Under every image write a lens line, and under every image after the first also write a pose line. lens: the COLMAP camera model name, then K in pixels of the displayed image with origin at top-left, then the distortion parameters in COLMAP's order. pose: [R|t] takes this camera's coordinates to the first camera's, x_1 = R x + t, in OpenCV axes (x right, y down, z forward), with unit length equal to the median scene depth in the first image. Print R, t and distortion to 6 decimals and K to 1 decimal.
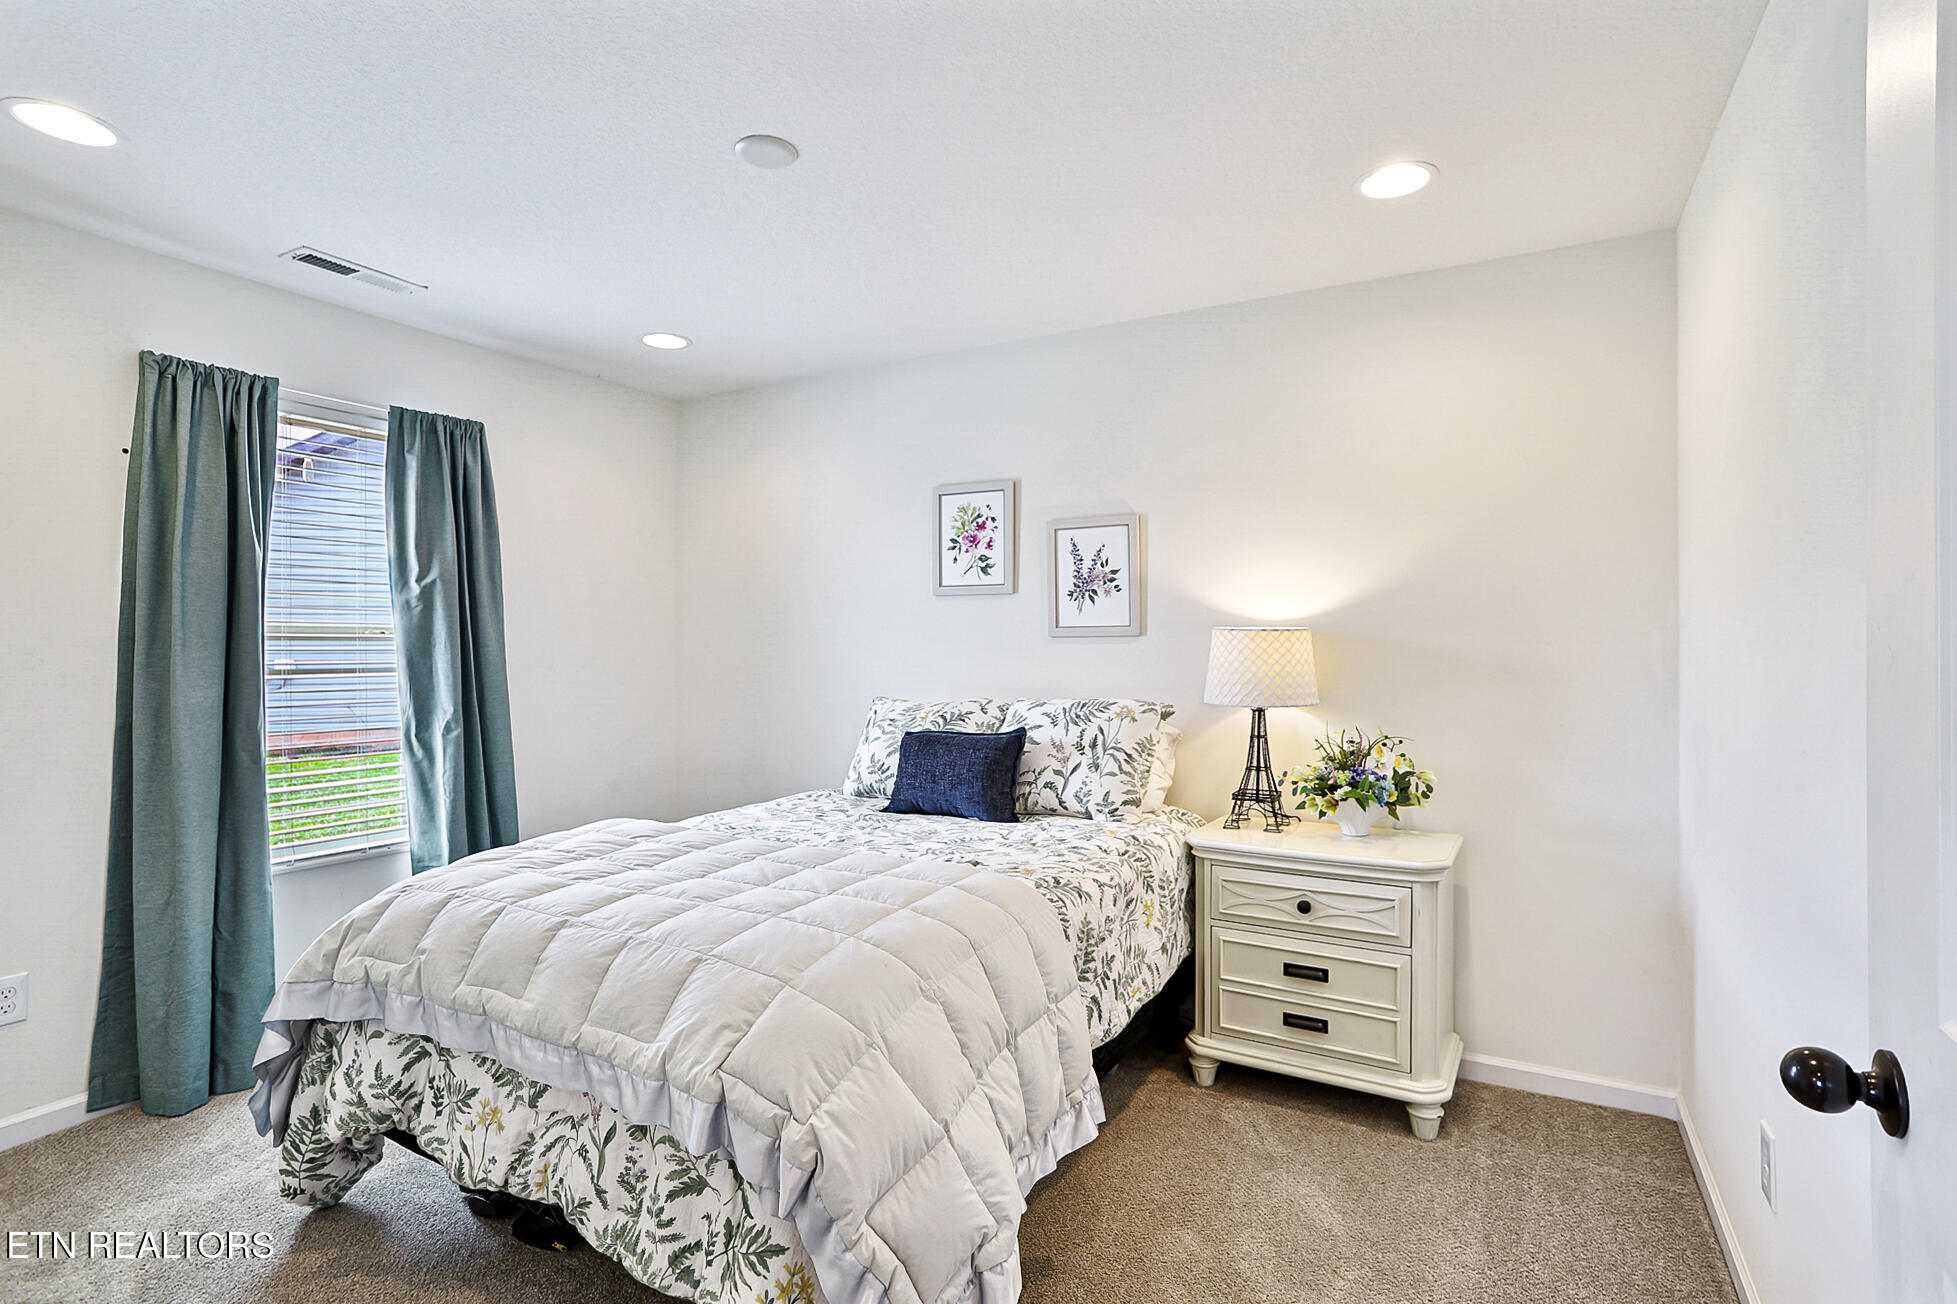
lens RADIAL K [[943.4, 0, 996.6], [0, 943.4, 645.3], [0, 0, 1]] dist [-0.040966, 0.023285]
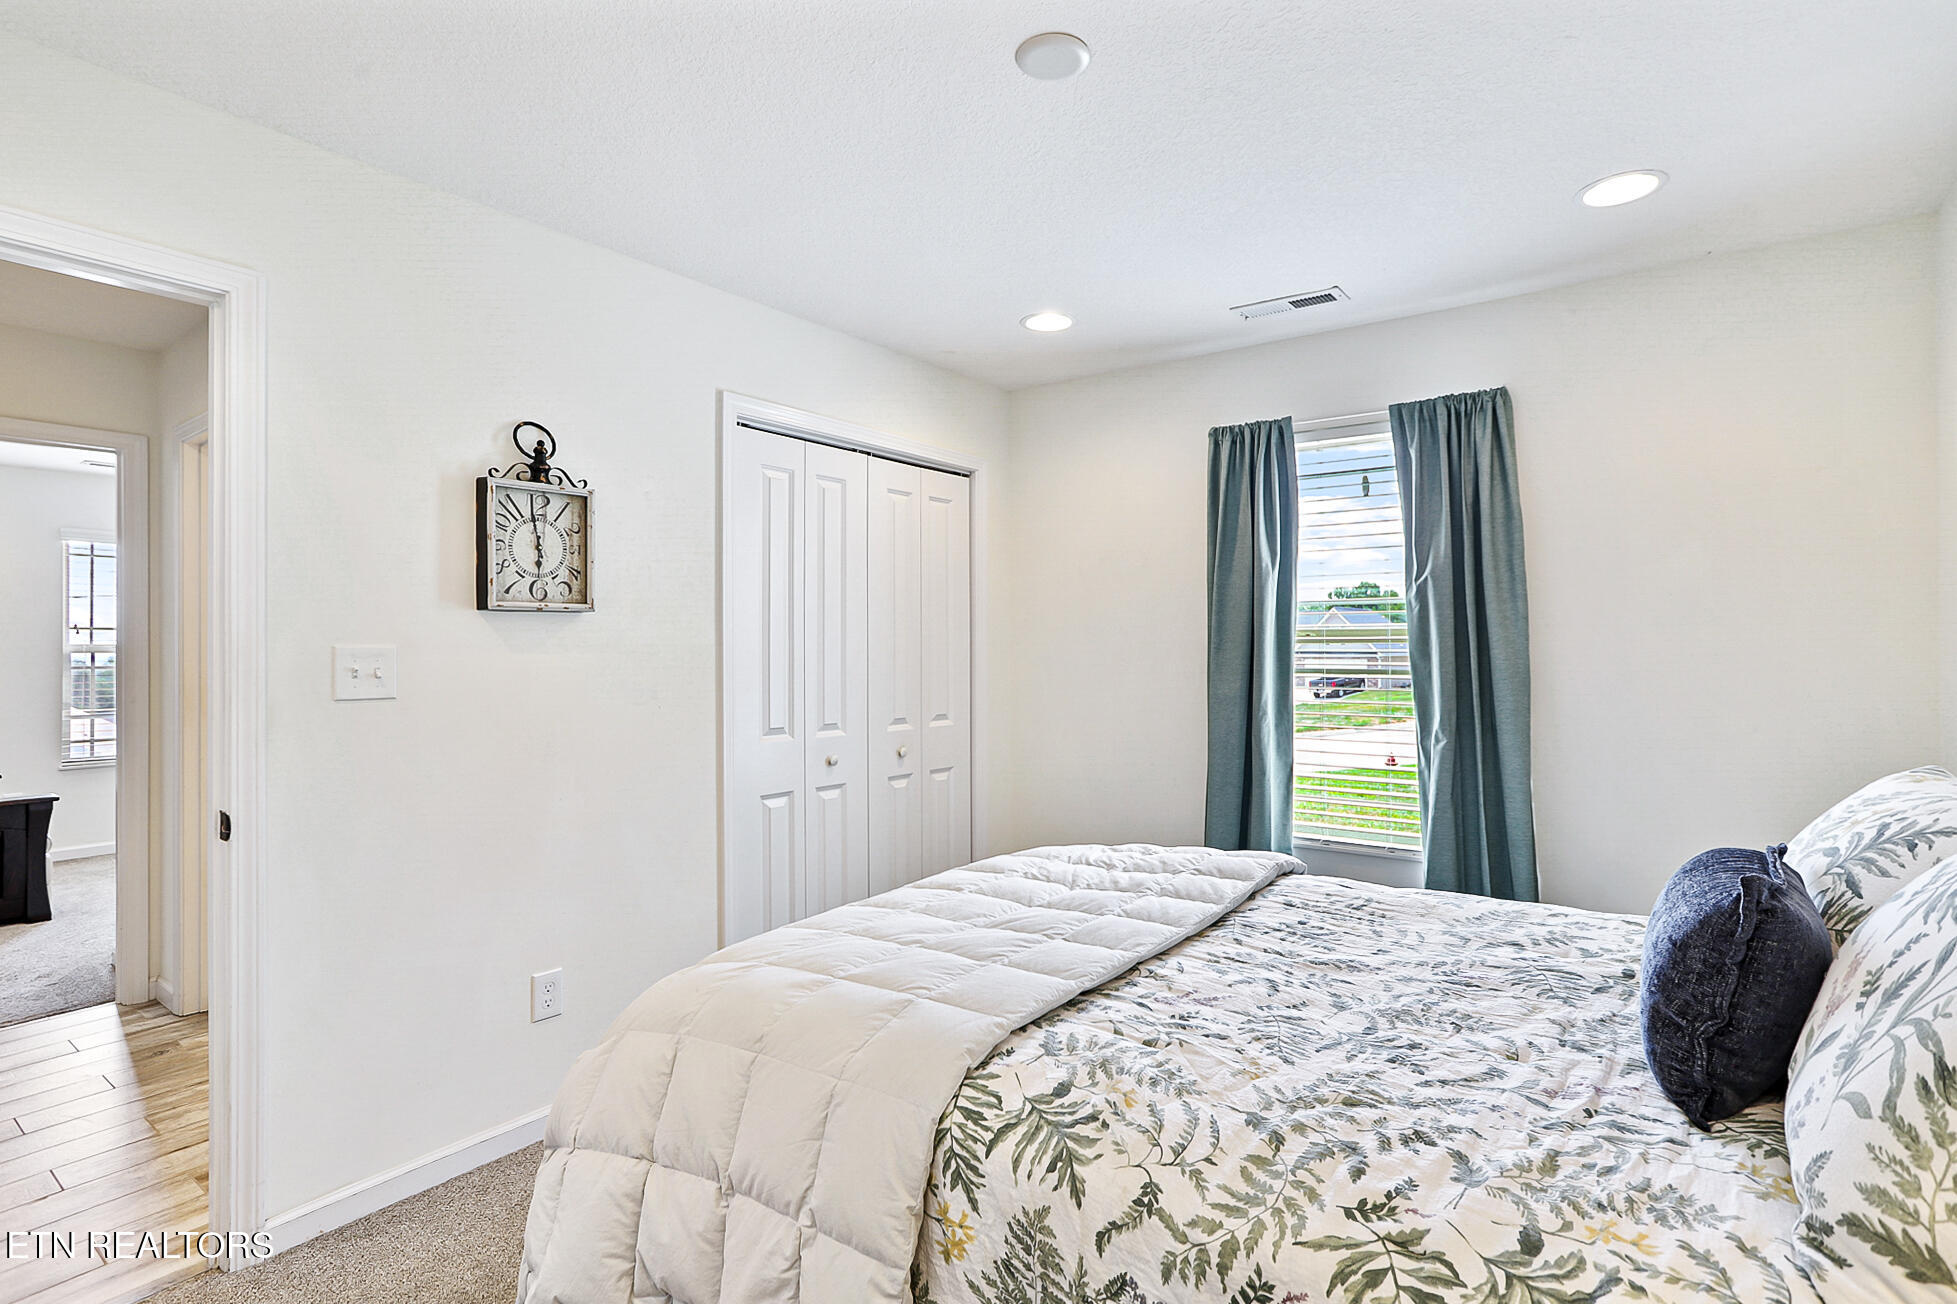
lens RADIAL K [[943.4, 0, 996.6], [0, 943.4, 645.3], [0, 0, 1]] dist [-0.040966, 0.023285]
pose [[-0.123362, -0.002094, -0.992359, 0.385063], [0.004155, 0.999988, -0.002626, -0.001247], [0.992353, -0.004447, -0.123352, 0.695269]]
